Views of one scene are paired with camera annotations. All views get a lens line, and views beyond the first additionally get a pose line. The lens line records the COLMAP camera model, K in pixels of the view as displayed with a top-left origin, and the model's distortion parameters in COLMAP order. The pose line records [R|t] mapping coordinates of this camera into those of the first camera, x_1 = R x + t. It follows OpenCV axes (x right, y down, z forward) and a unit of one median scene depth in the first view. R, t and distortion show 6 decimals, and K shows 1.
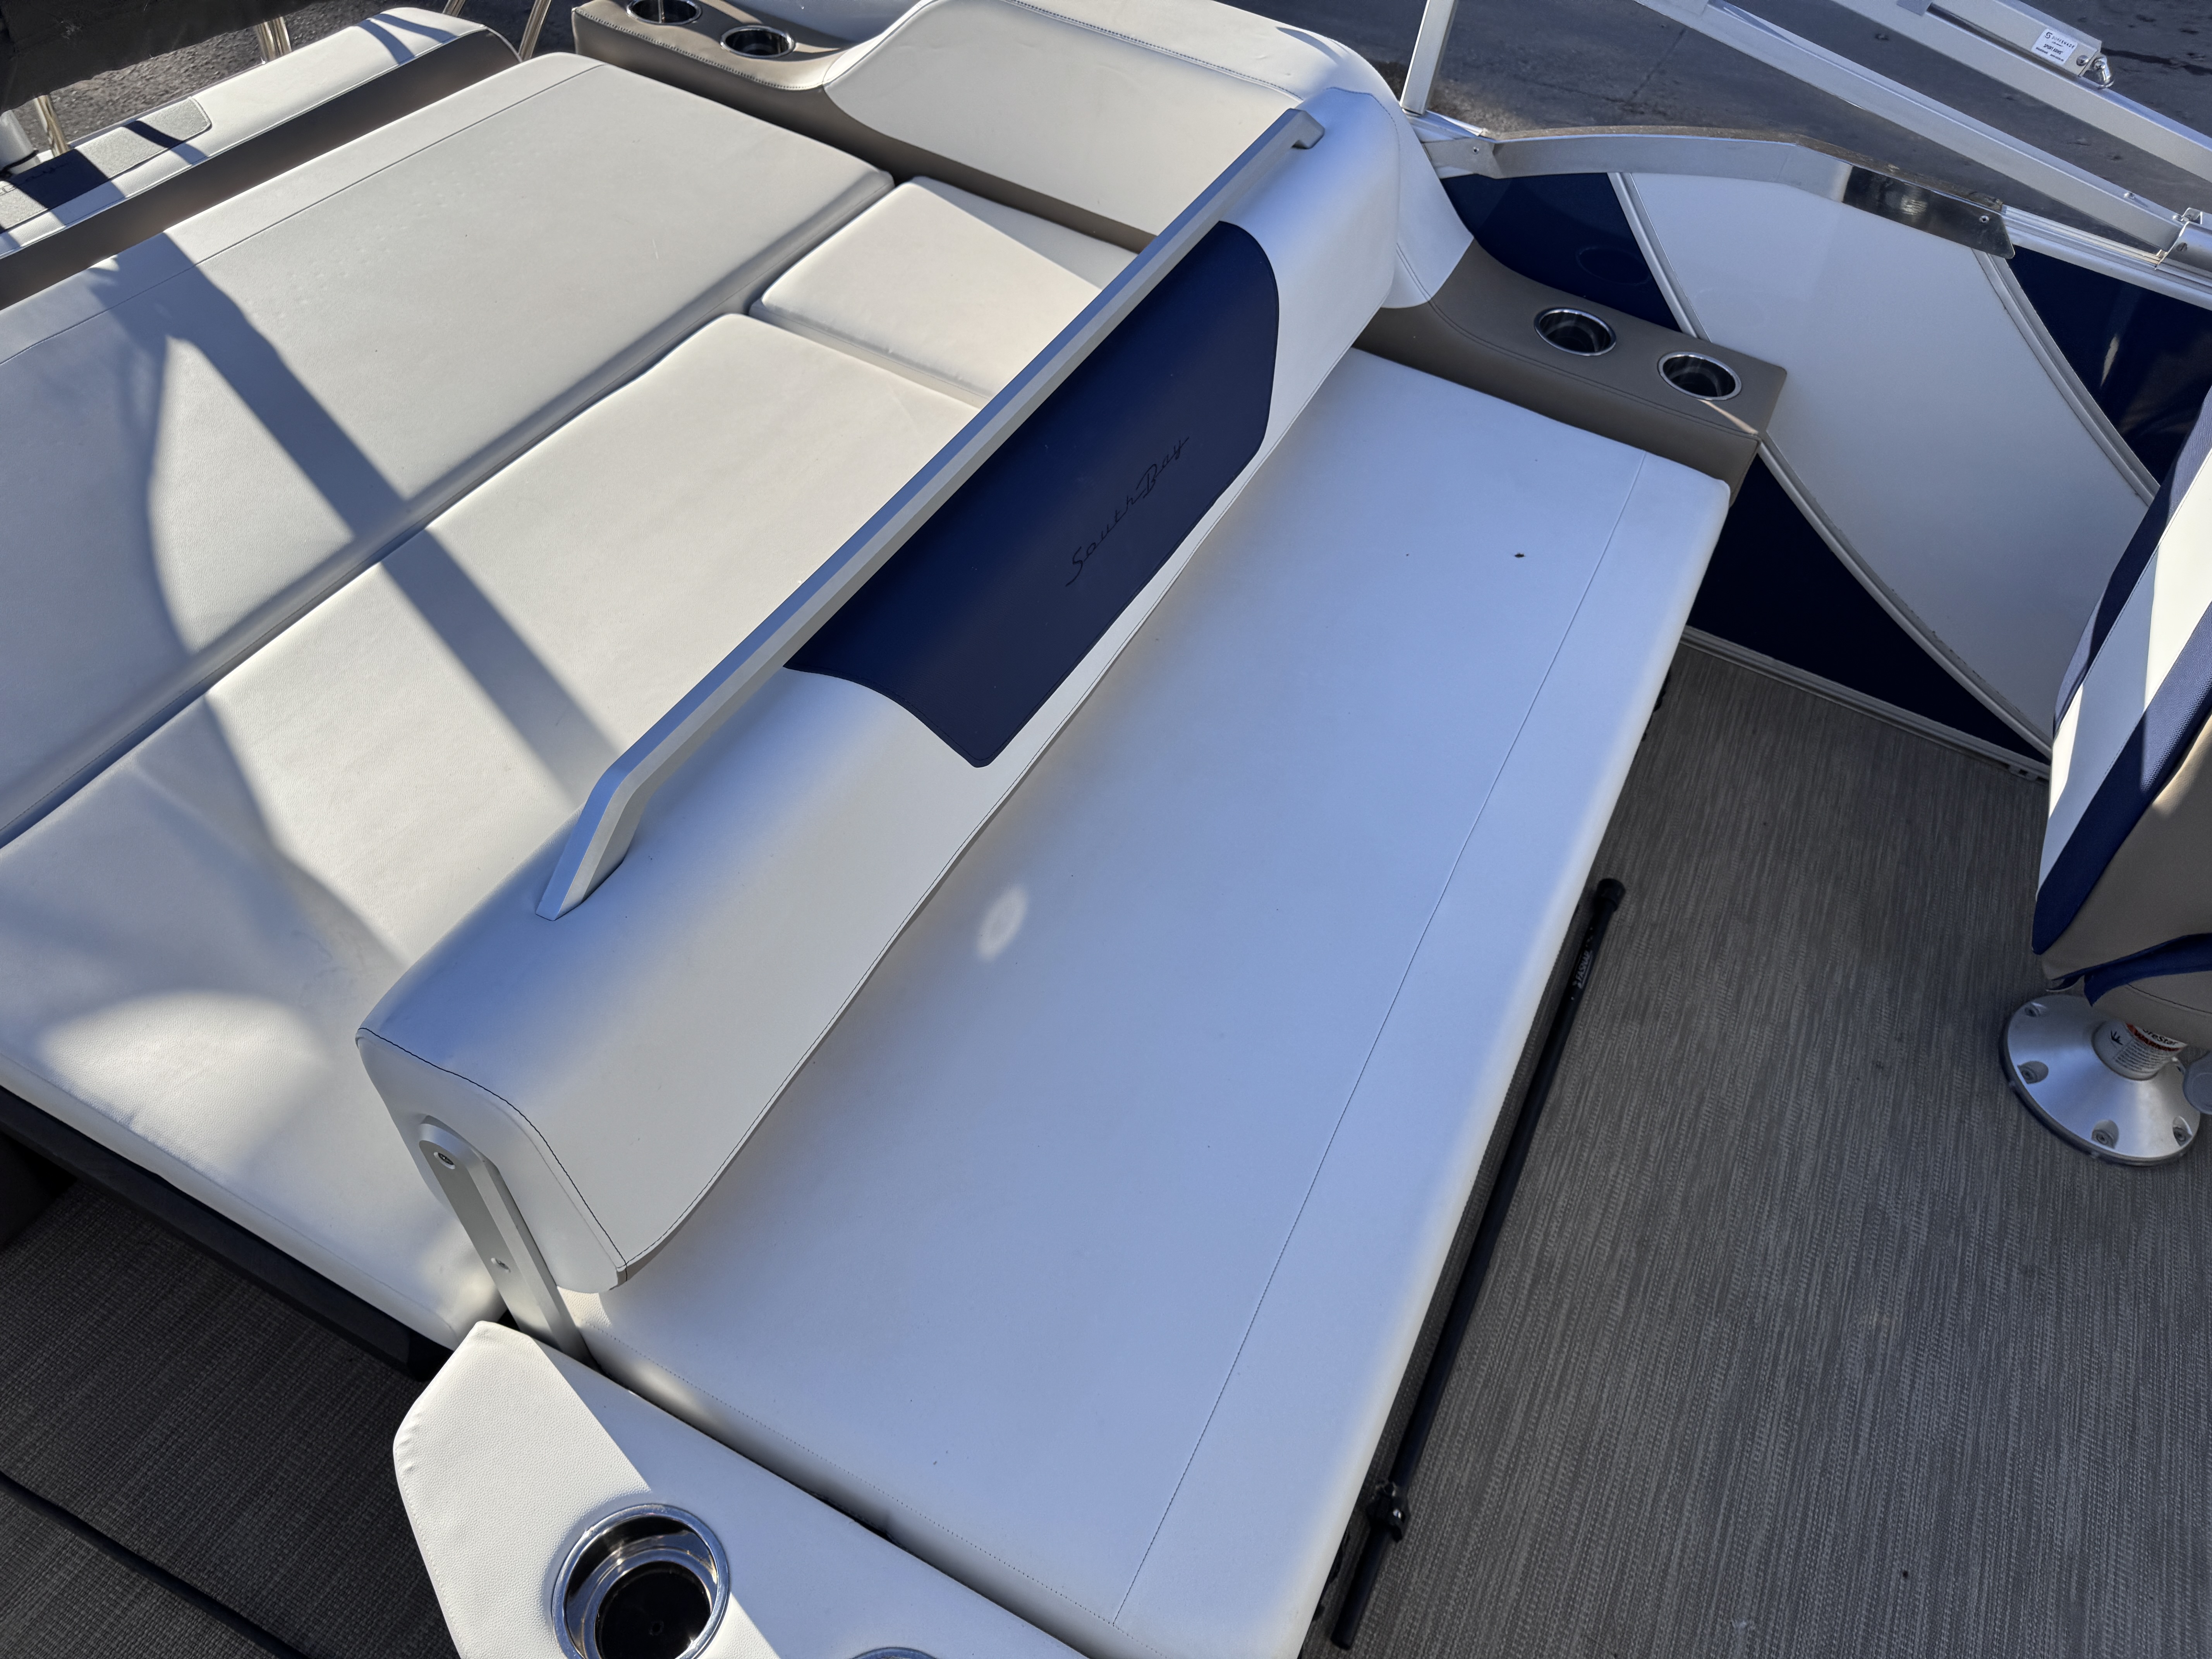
lens RADIAL K [[1556.5, 0, 1106.2], [0, 1556.5, 836.1], [0, 0, 1]] dist [0.014456, -0.019184]
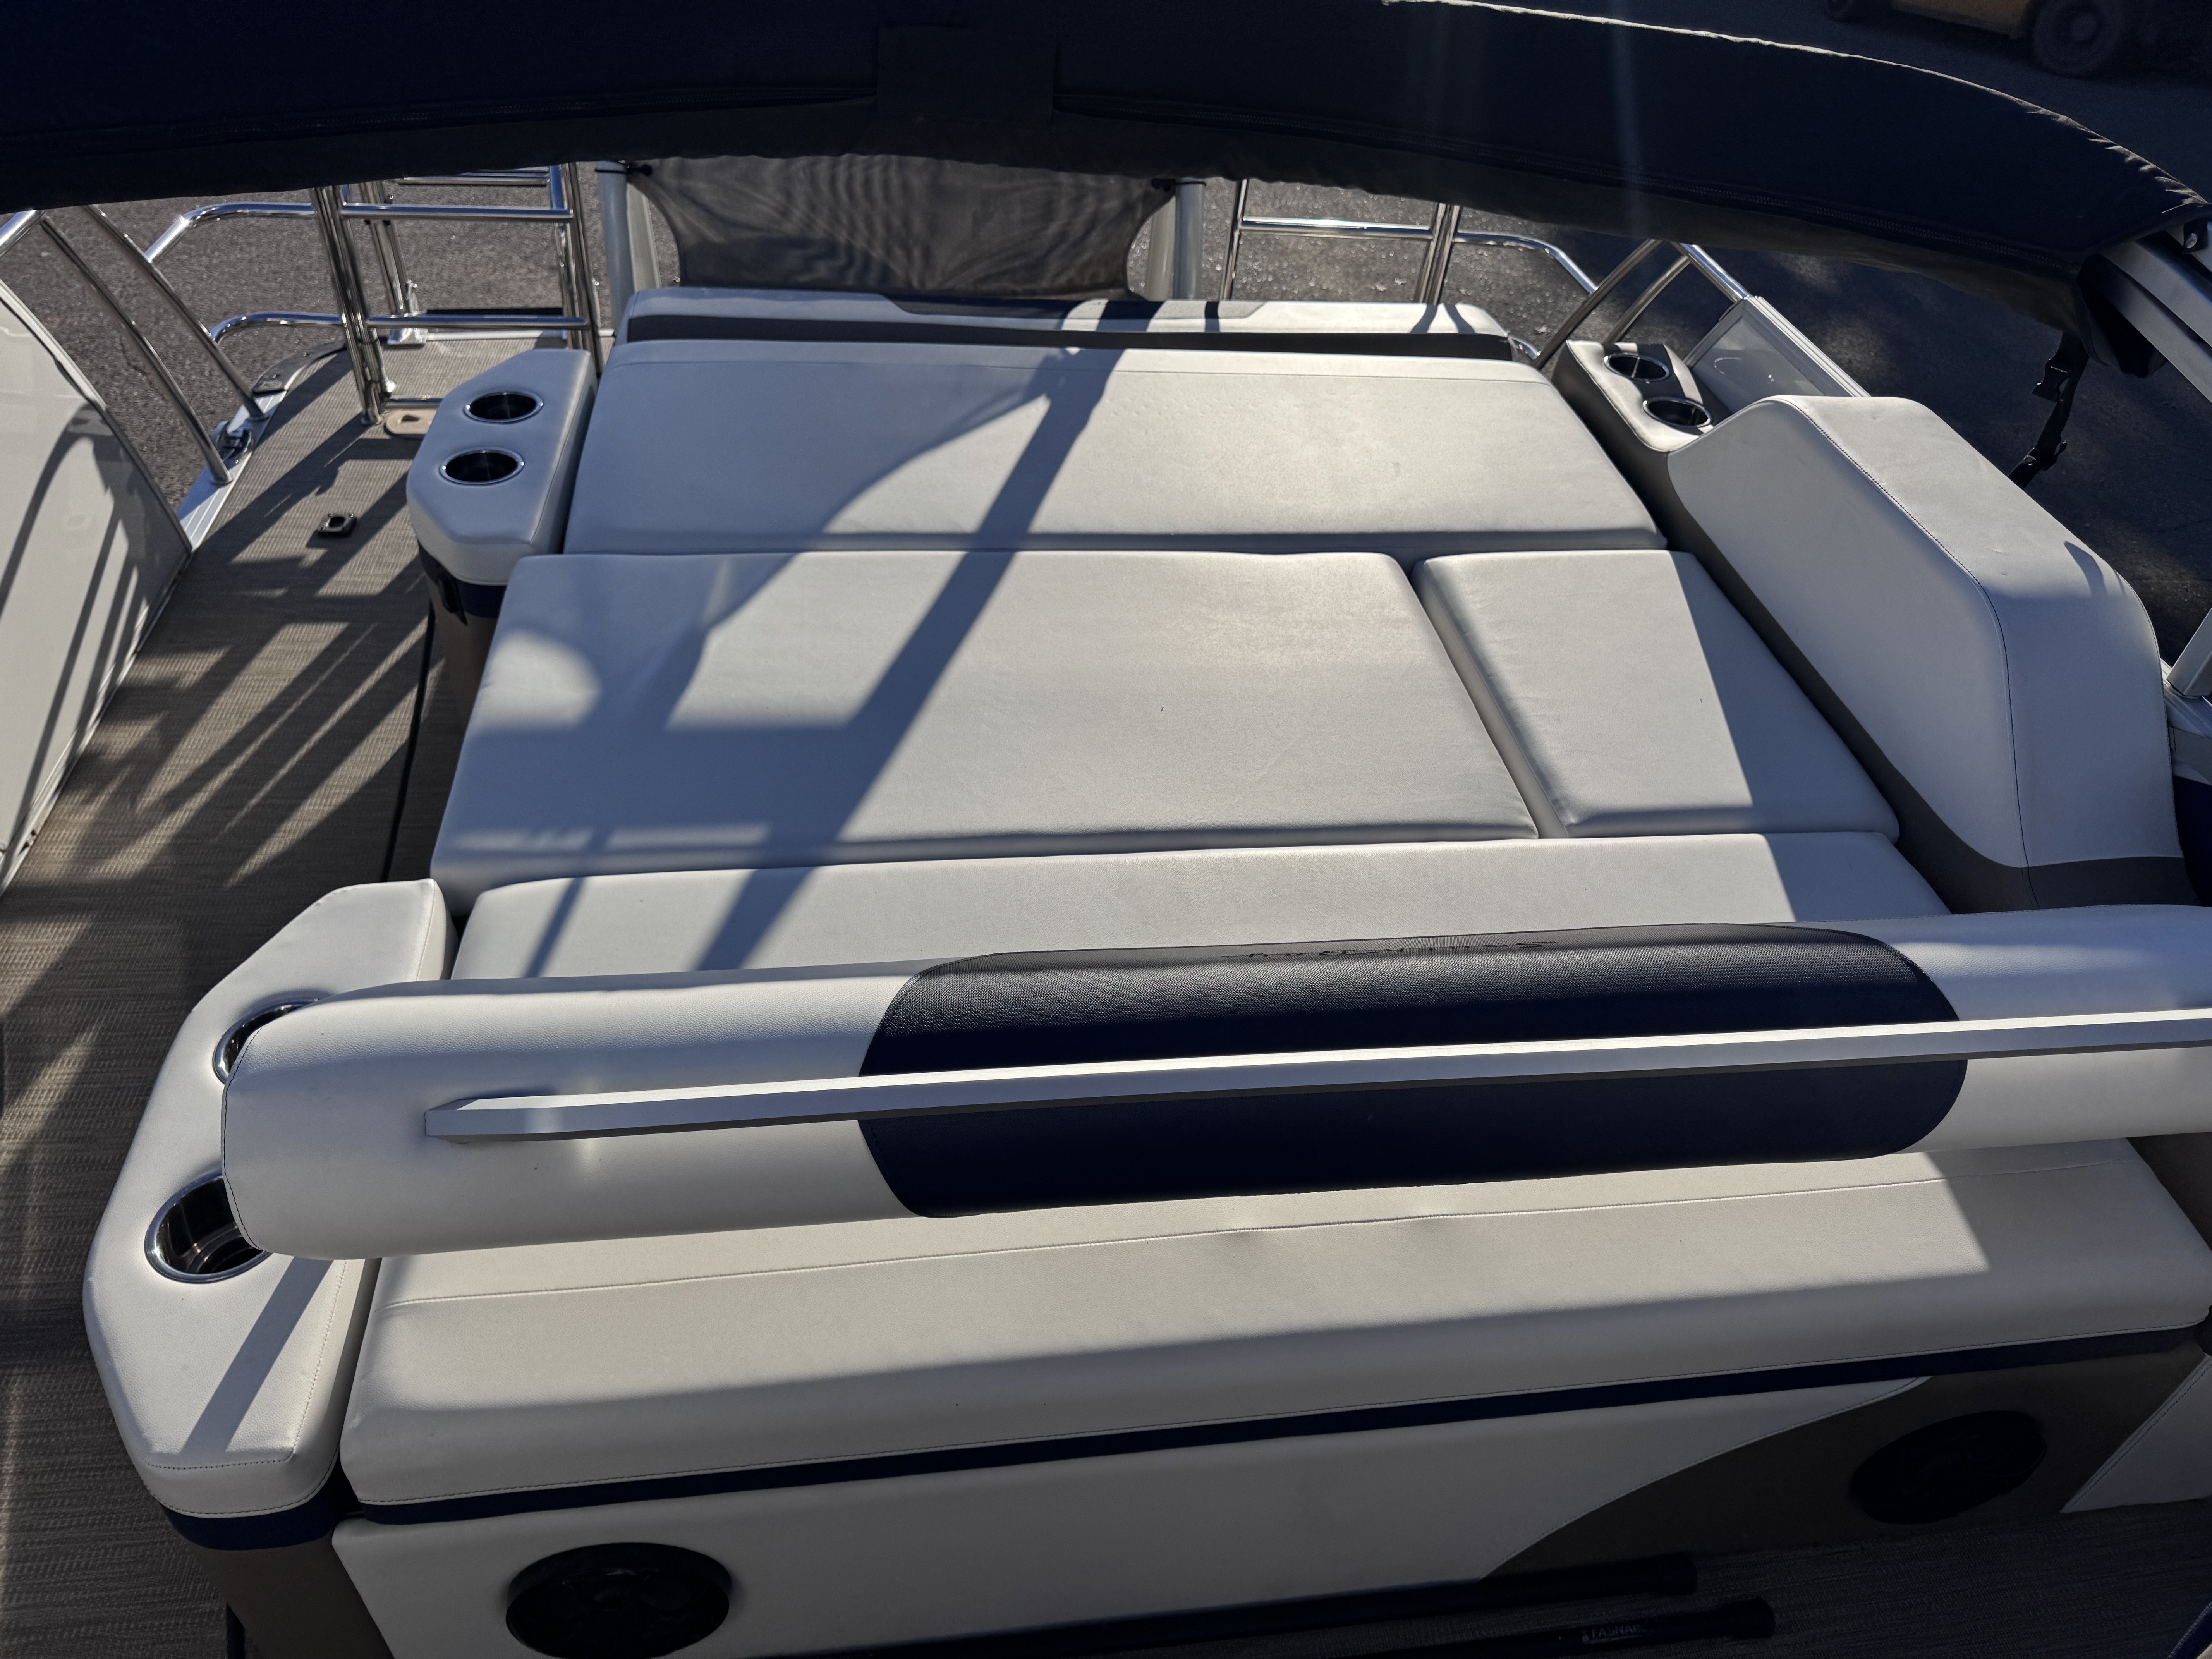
lens RADIAL K [[1556.5, 0, 1103.3], [0, 1556.5, 831.7], [0, 0, 1]] dist [0.014456, -0.019184]
pose [[0.535733, 0.480352, -0.694444, 0.511945], [-0.641820, 0.766067, 0.034759, -0.092635], [0.548687, 0.427086, 0.718707, 0.176521]]
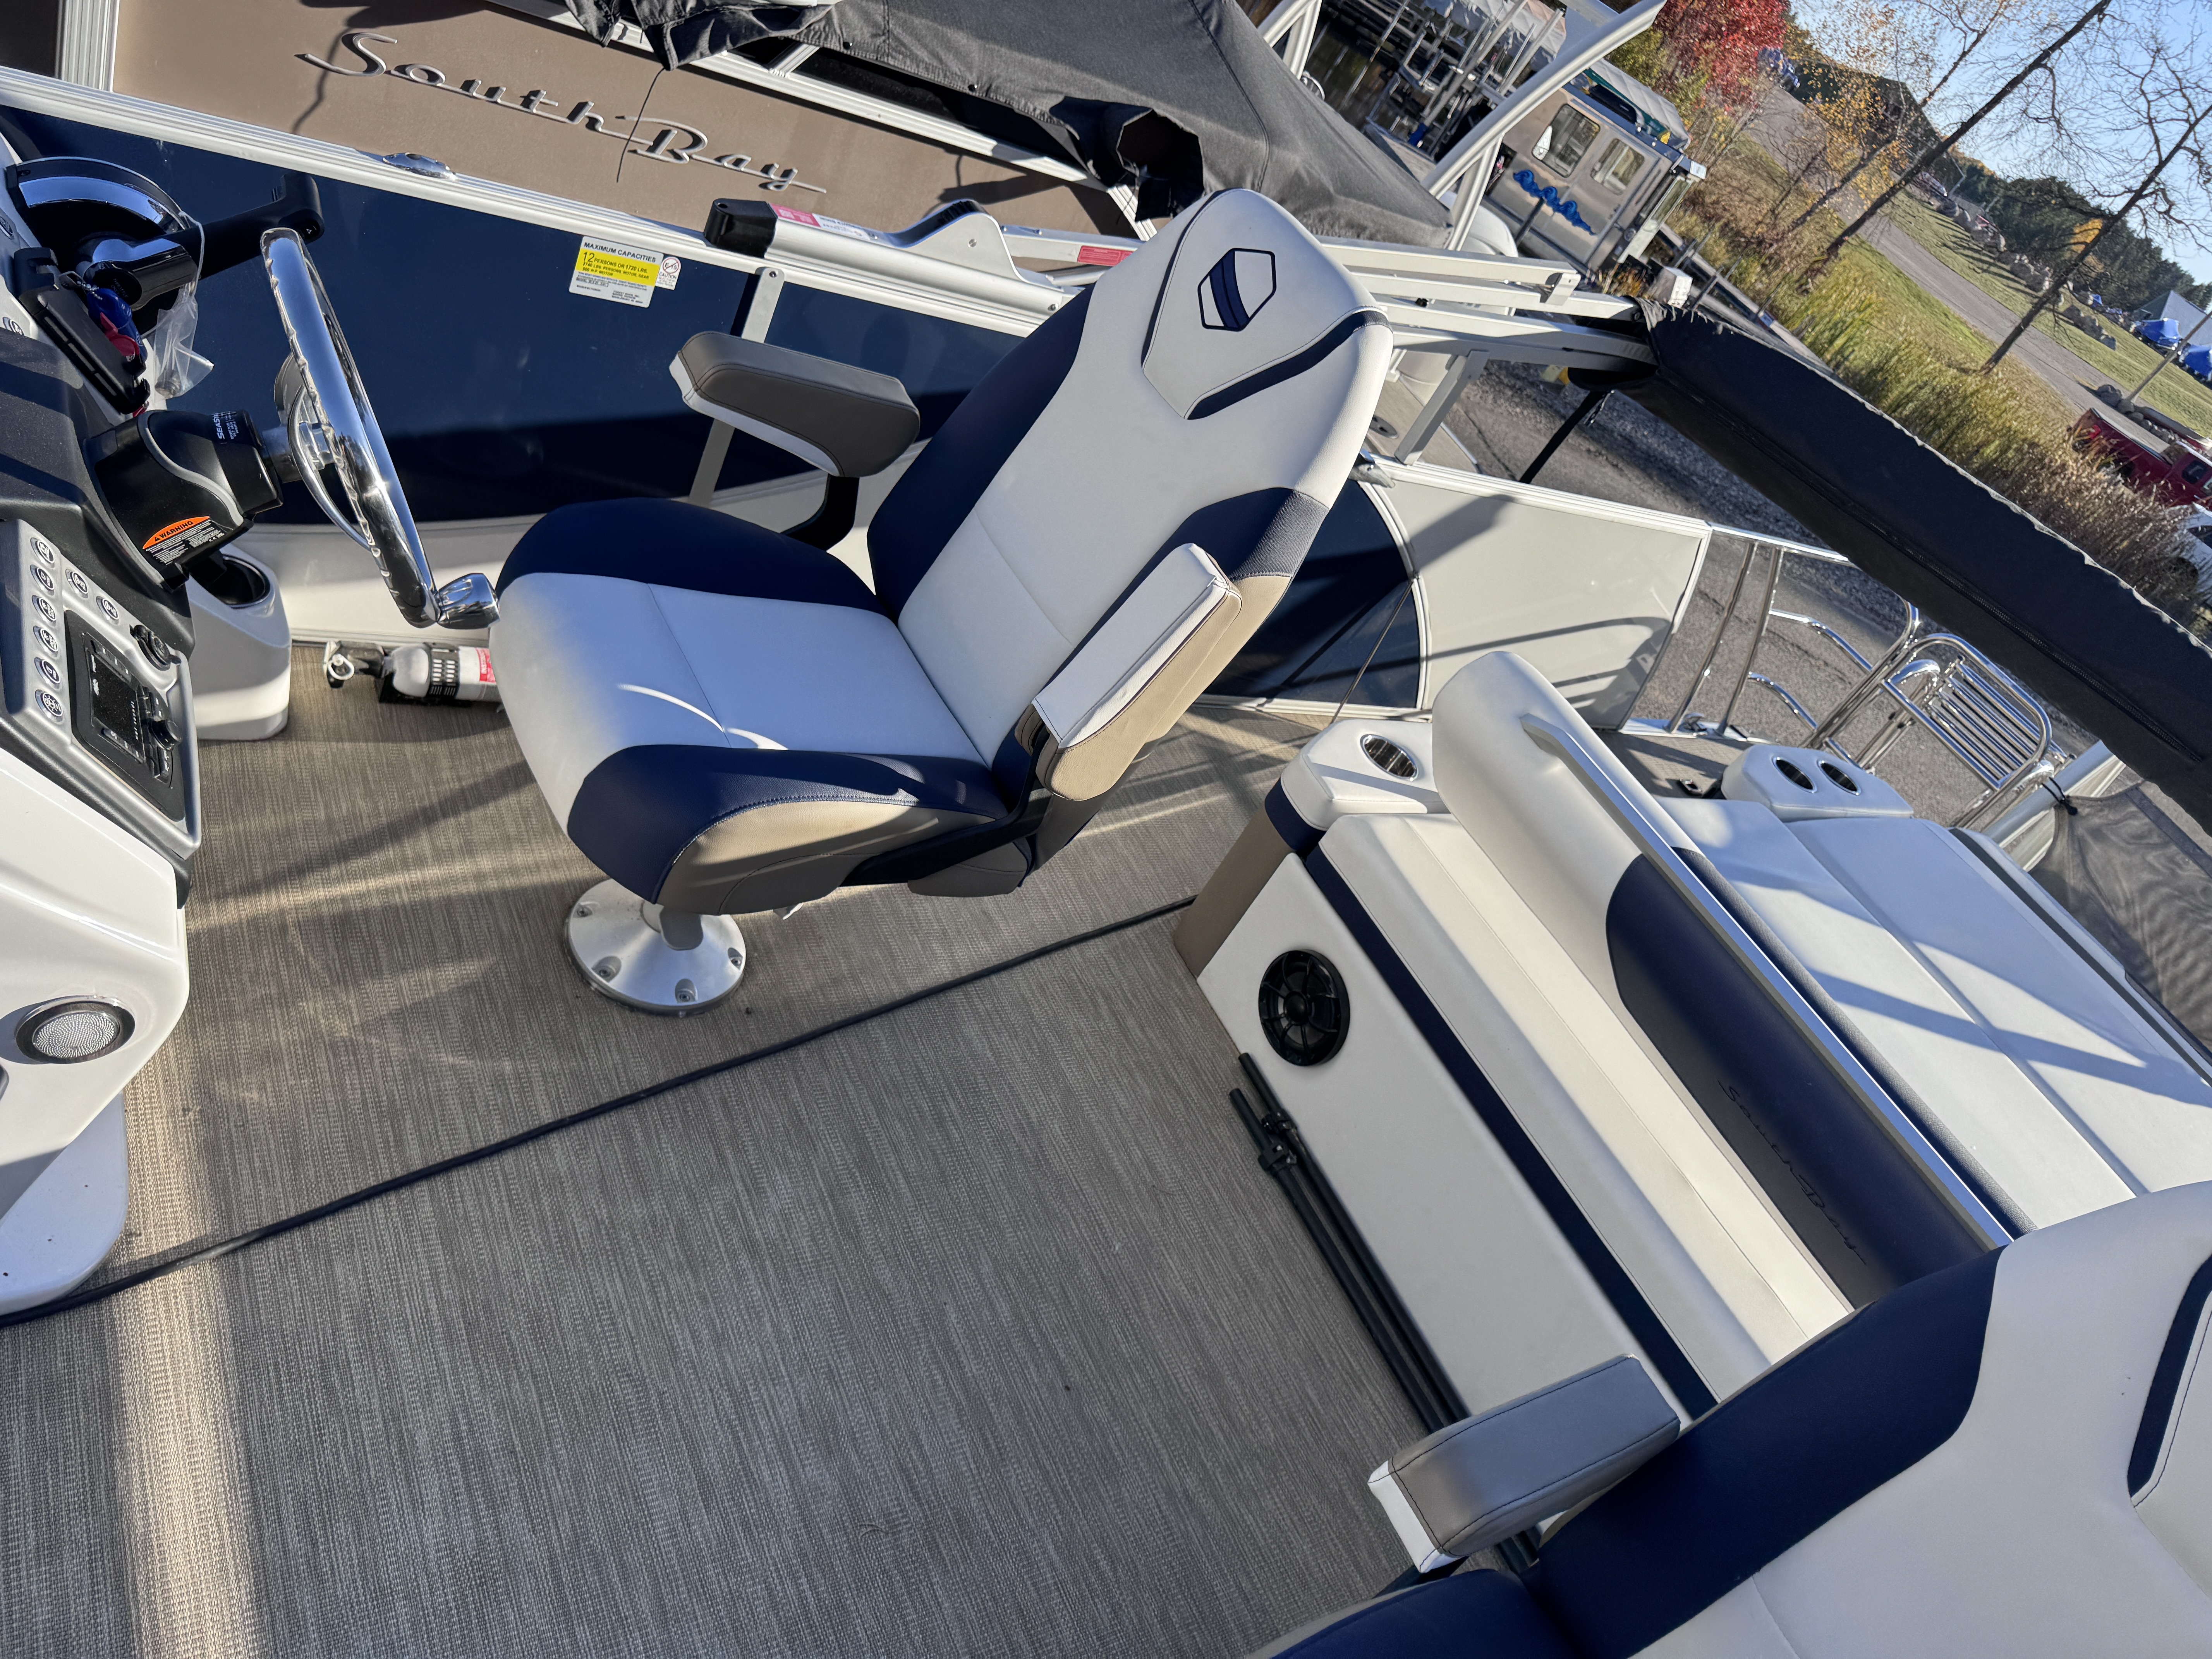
lens RADIAL K [[1556.5, 0, 1104.4], [0, 1556.5, 816.8], [0, 0, 1]] dist [0.014456, -0.019184]
pose [[-0.479567, 0.192201, -0.856197, 1.218893], [-0.873123, -0.007126, 0.487448, -0.143384], [0.087587, 0.981330, 0.171232, 0.316043]]
